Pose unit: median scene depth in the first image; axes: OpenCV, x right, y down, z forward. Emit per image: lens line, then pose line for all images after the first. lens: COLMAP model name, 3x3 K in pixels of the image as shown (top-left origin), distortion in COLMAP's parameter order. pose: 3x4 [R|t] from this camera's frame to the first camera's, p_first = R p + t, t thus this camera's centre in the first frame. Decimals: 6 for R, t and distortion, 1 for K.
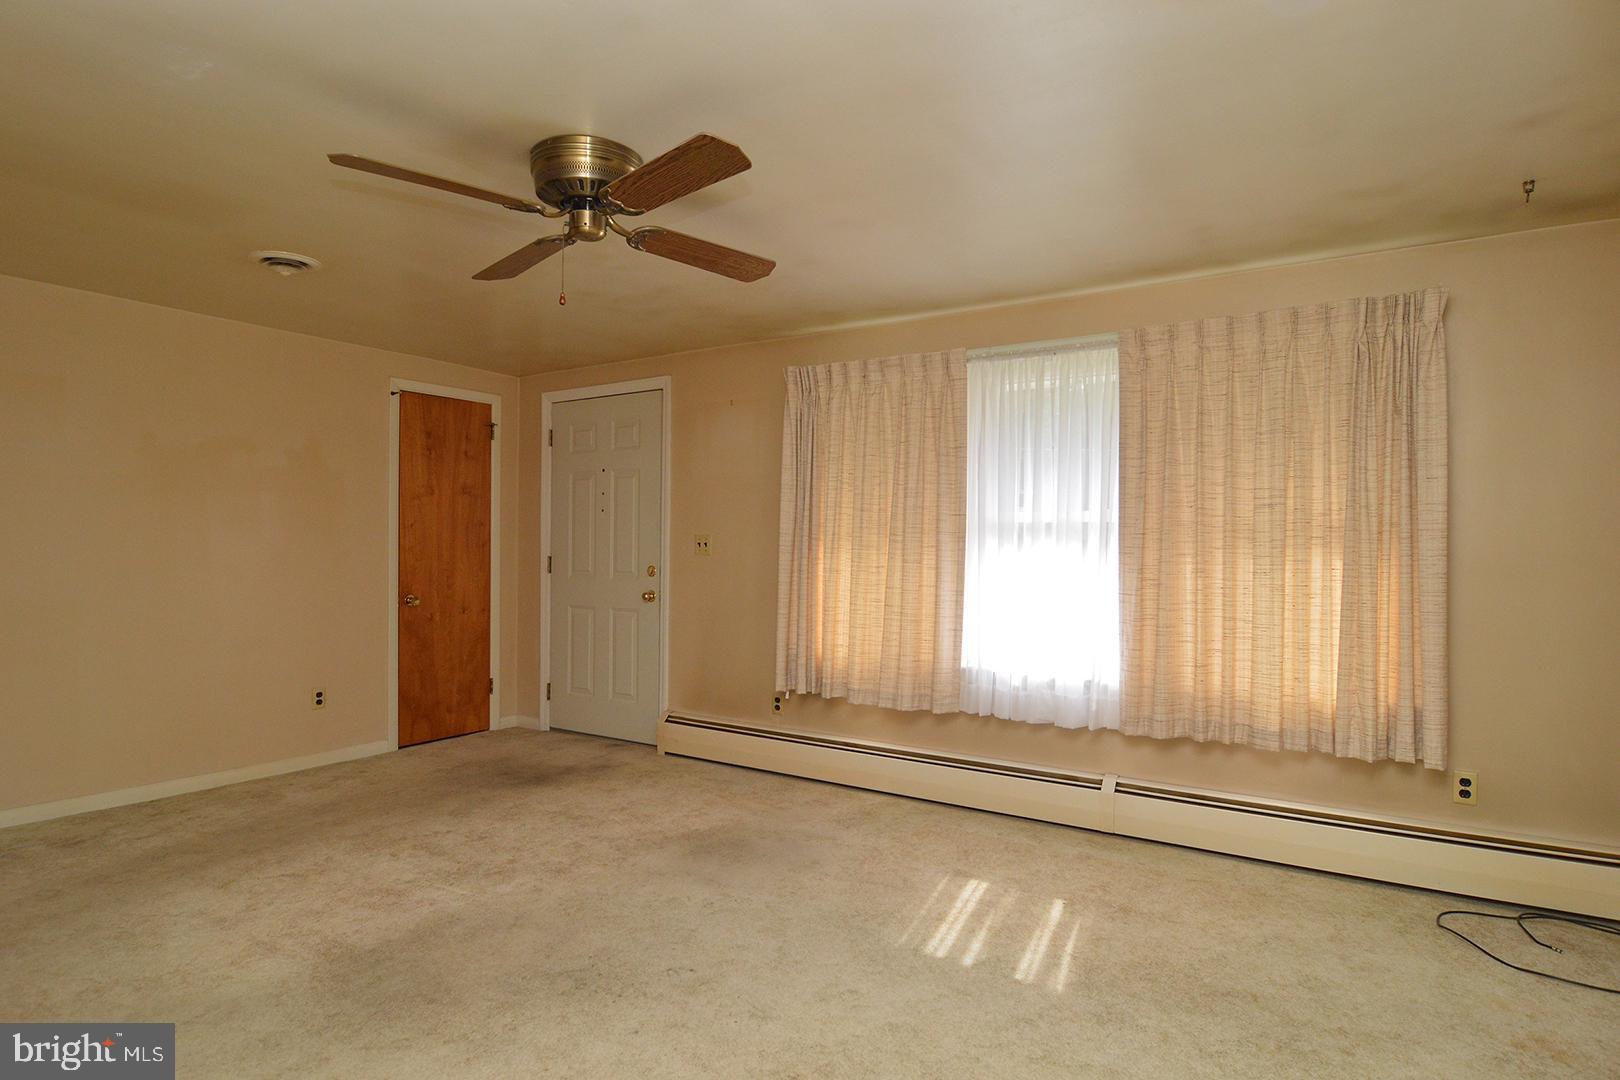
lens RADIAL K [[879.0, 0, 809.4], [0, 879.0, 544.5], [0, 0, 1]] dist [-0.003454, -0.014304]
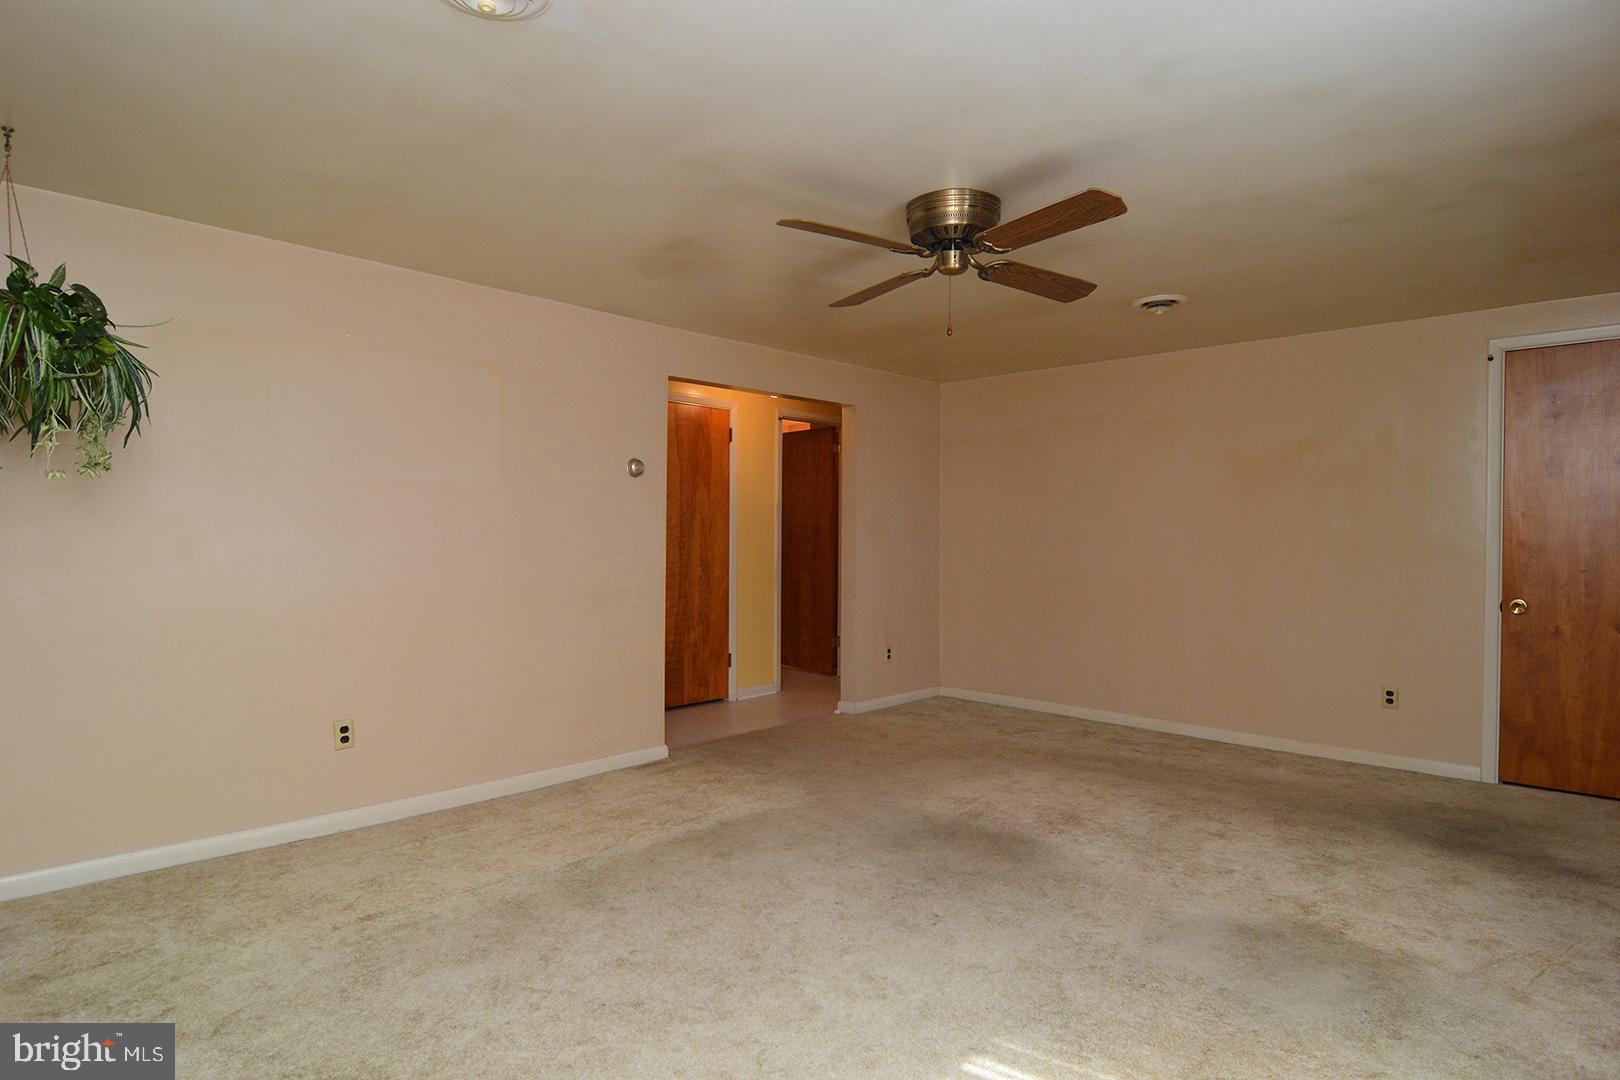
lens RADIAL K [[879.0, 0, 809.4], [0, 879.0, 544.5], [0, 0, 1]] dist [-0.003454, -0.014304]
pose [[-0.185809, 0.002849, -0.982582, 0.665001], [-0.000233, 0.999996, 0.002944, 0.005376], [0.982586, 0.000776, -0.185808, 0.718077]]
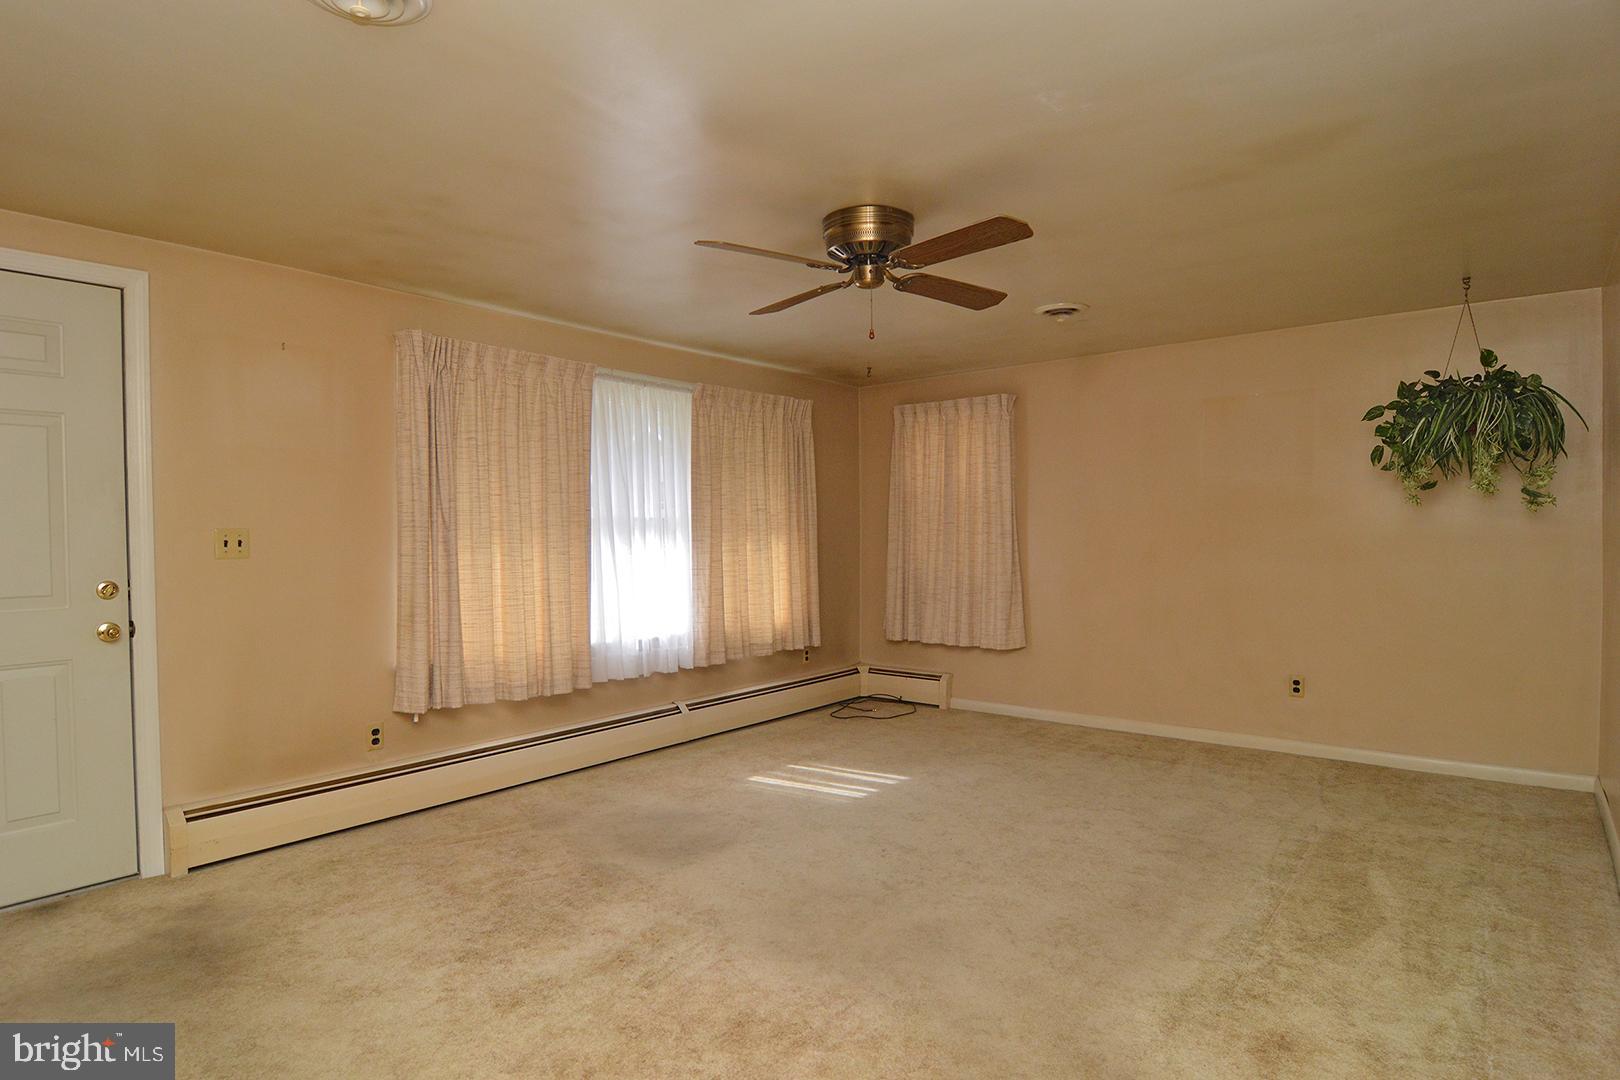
lens RADIAL K [[879.0, 0, 809.4], [0, 879.0, 544.5], [0, 0, 1]] dist [-0.003454, -0.014304]
pose [[0.100530, -0.027251, 0.994561, -1.027057], [0.004180, 0.999628, 0.026967, -0.021348], [-0.994925, 0.001447, 0.100607, 0.669129]]
